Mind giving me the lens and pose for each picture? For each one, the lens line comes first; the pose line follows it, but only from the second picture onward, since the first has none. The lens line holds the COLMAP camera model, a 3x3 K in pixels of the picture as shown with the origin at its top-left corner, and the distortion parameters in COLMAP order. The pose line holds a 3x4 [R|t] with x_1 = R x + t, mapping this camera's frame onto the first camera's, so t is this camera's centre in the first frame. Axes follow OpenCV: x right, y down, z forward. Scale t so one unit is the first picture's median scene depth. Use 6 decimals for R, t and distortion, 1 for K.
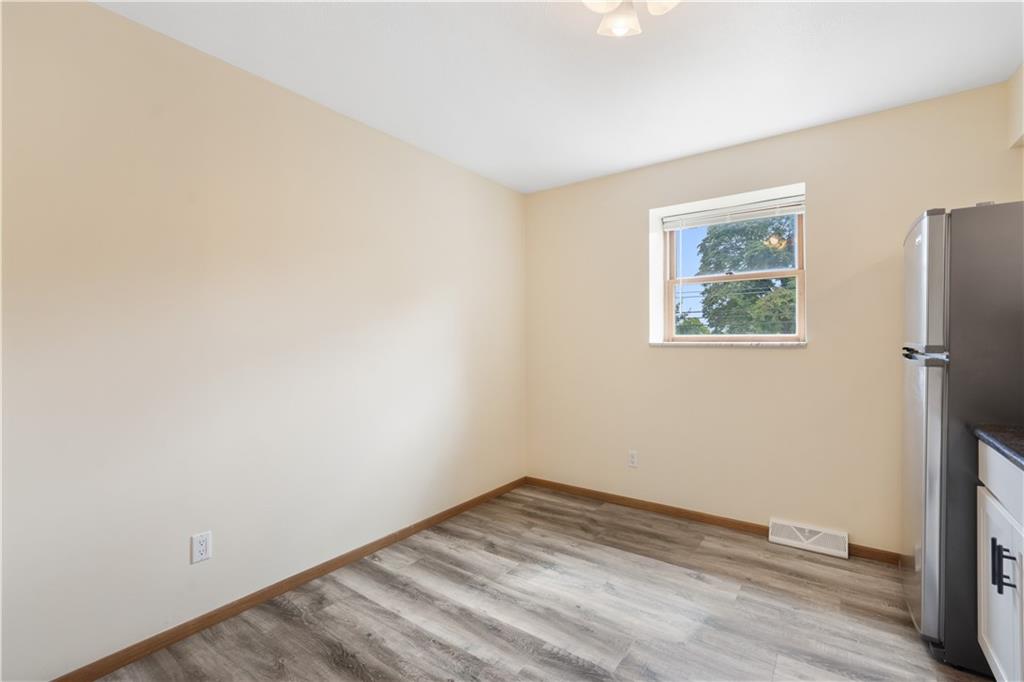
lens RADIAL K [[451.7, 0, 512.0], [0, 451.7, 341.0], [0, 0, 1]] dist [0.000897, 0.000159]
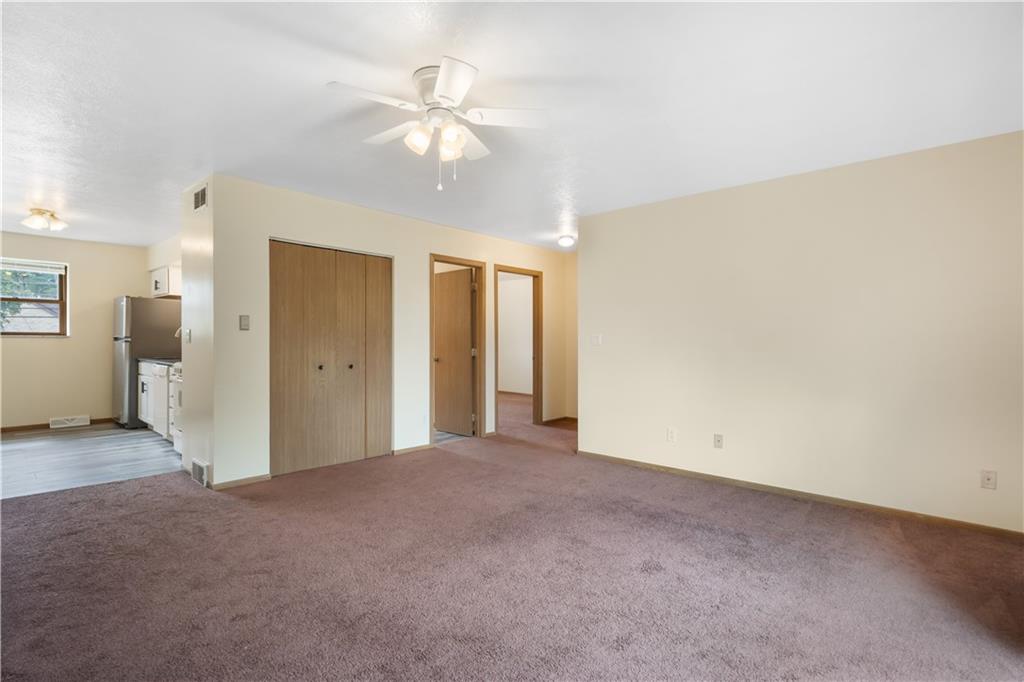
lens RADIAL K [[490.5, 0, 512.0], [0, 490.5, 341.0], [0, 0, 1]] dist [-0.000953, 0.000537]
pose [[0.107184, -0.001408, 0.994238, -2.440269], [-0.004881, 0.999986, 0.001942, 0.023913], [-0.994227, -0.005061, 0.107176, -2.289021]]
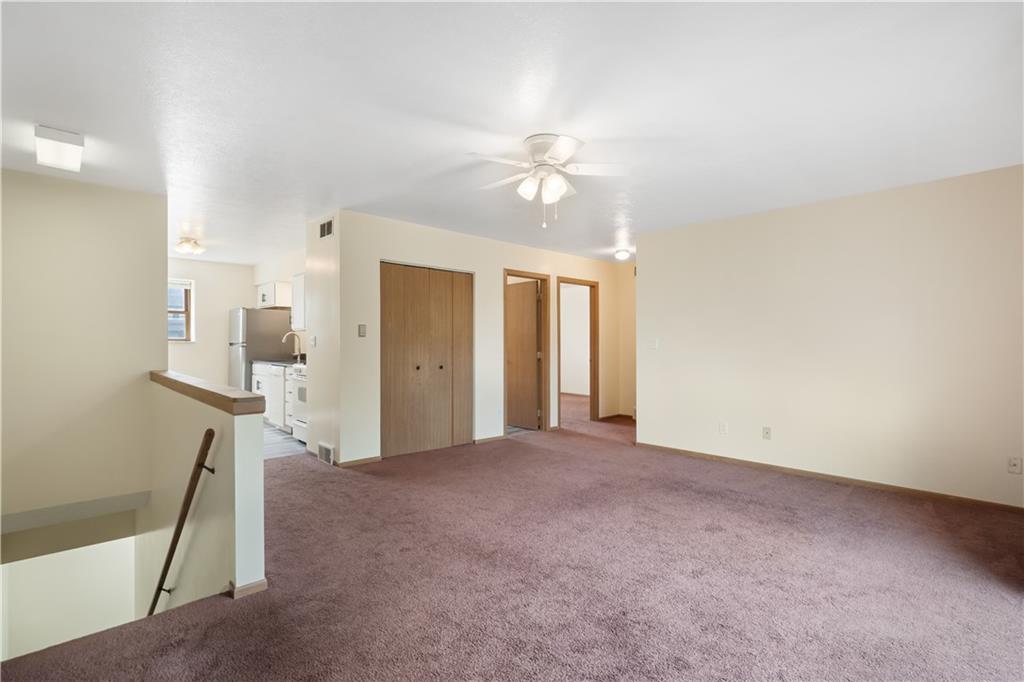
lens RADIAL K [[490.5, 0, 512.0], [0, 490.5, 341.0], [0, 0, 1]] dist [-0.000953, 0.000537]
pose [[0.176001, 0.006853, 0.984366, -2.925438], [-0.001513, 0.999976, -0.006691, 0.027241], [-0.984389, -0.000312, 0.176007, -2.107800]]
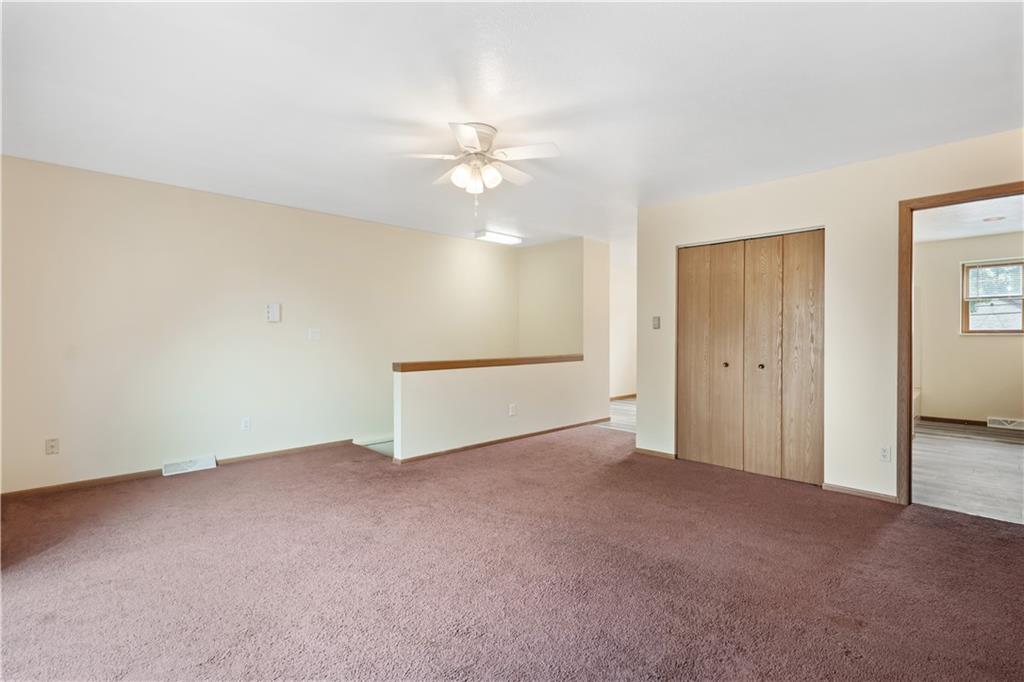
lens RADIAL K [[490.5, 0, 512.0], [0, 490.5, 341.0], [0, 0, 1]] dist [-0.000953, 0.000537]
pose [[0.986190, 0.000230, -0.165615, -0.468884], [0.001574, 0.999941, 0.010760, 0.023451], [0.165608, -0.010872, 0.986132, -3.800932]]
